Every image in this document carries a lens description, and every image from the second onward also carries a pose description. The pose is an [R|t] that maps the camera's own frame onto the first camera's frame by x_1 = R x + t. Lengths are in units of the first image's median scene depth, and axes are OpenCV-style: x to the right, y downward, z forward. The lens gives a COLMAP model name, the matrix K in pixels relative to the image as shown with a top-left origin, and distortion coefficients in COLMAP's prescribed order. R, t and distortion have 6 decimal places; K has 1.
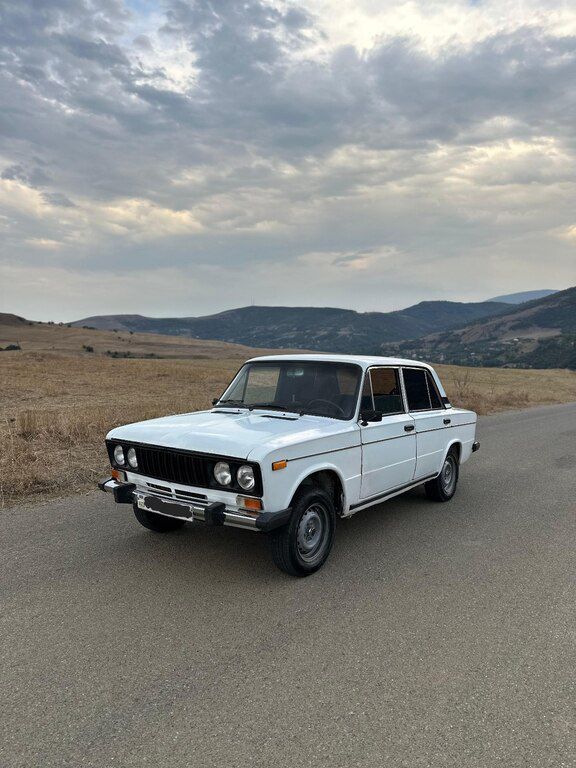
lens RADIAL K [[538.0, 0, 284.1], [0, 538.0, 374.4], [0, 0, 1]] dist [0.121636, -0.251693]
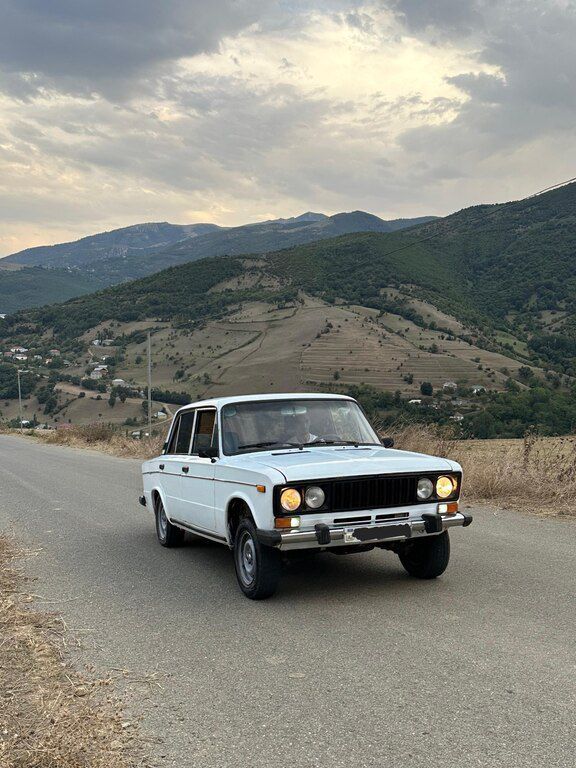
lens RADIAL K [[843.6, 0, 279.4], [0, 843.6, 365.7], [0, 0, 1]] dist [0.187038, 0.002092]
pose [[0.490186, -0.003737, 0.871610, -1.367242], [0.062376, 0.997577, -0.030802, -0.027455], [-0.869383, 0.069466, 0.489232, 0.279302]]
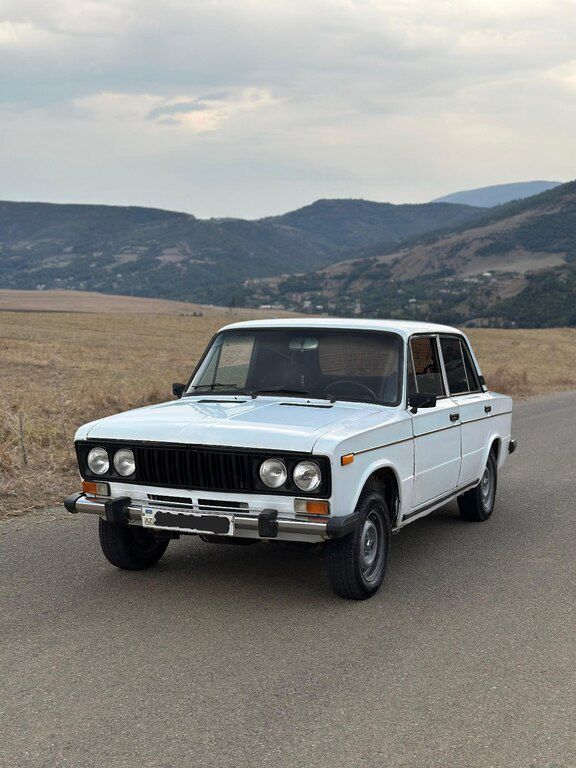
lens RADIAL K [[1069.3, 0, 288.0], [0, 1069.3, 384.0], [0, 0, 1]] dist [0.154851, -0.016074]
pose [[0.975989, -0.018045, 0.217071, -0.324272], [0.009436, 0.999130, 0.040633, -0.009146], [-0.217615, -0.037609, 0.975310, -0.404117]]
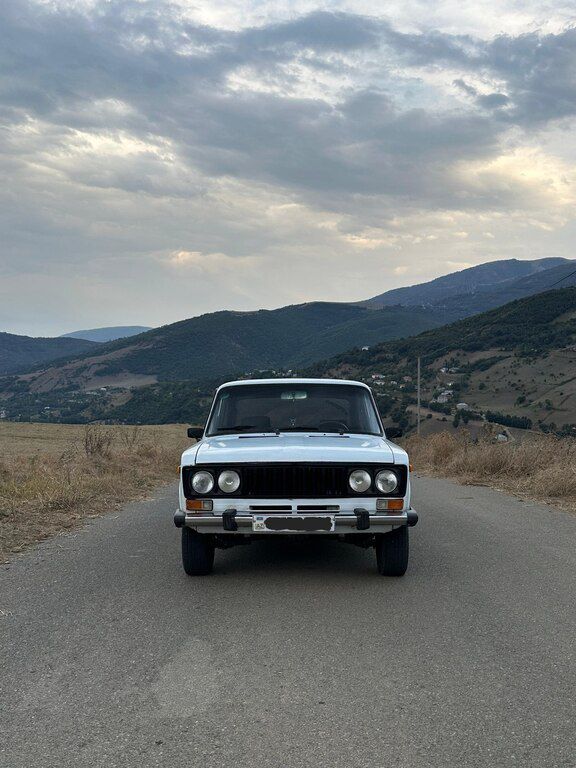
lens RADIAL K [[753.9, 0, 288.0], [0, 753.9, 384.0], [0, 0, 1]] dist [0.149287, 0.001219]
pose [[0.800834, 0.012083, 0.598765, -0.837234], [0.029485, 0.997789, -0.059570, 0.058295], [-0.598160, 0.065360, 0.798707, -0.083962]]
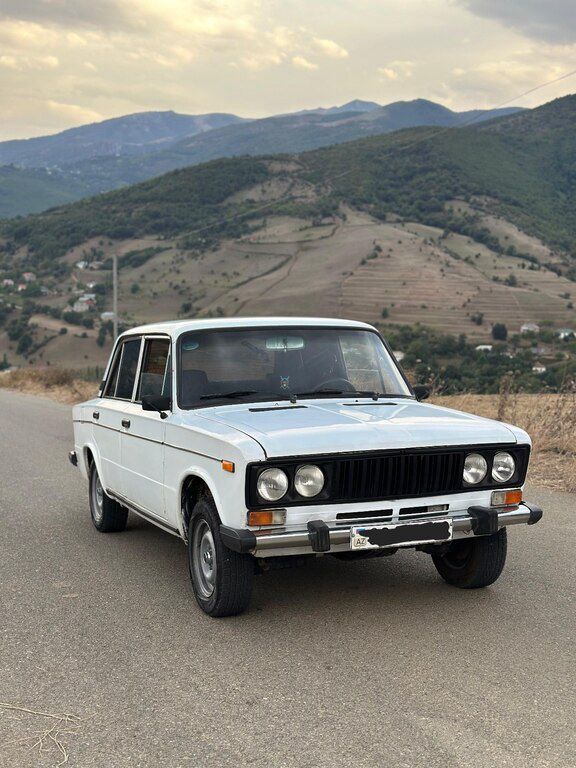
lens RADIAL K [[1069.3, 0, 288.0], [0, 1069.3, 384.0], [0, 0, 1]] dist [0.154851, -0.016074]
pose [[0.510478, -0.062143, 0.857642, -1.170435], [0.042935, 0.997983, 0.046757, -0.016298], [-0.858818, 0.012955, 0.512116, 0.329537]]
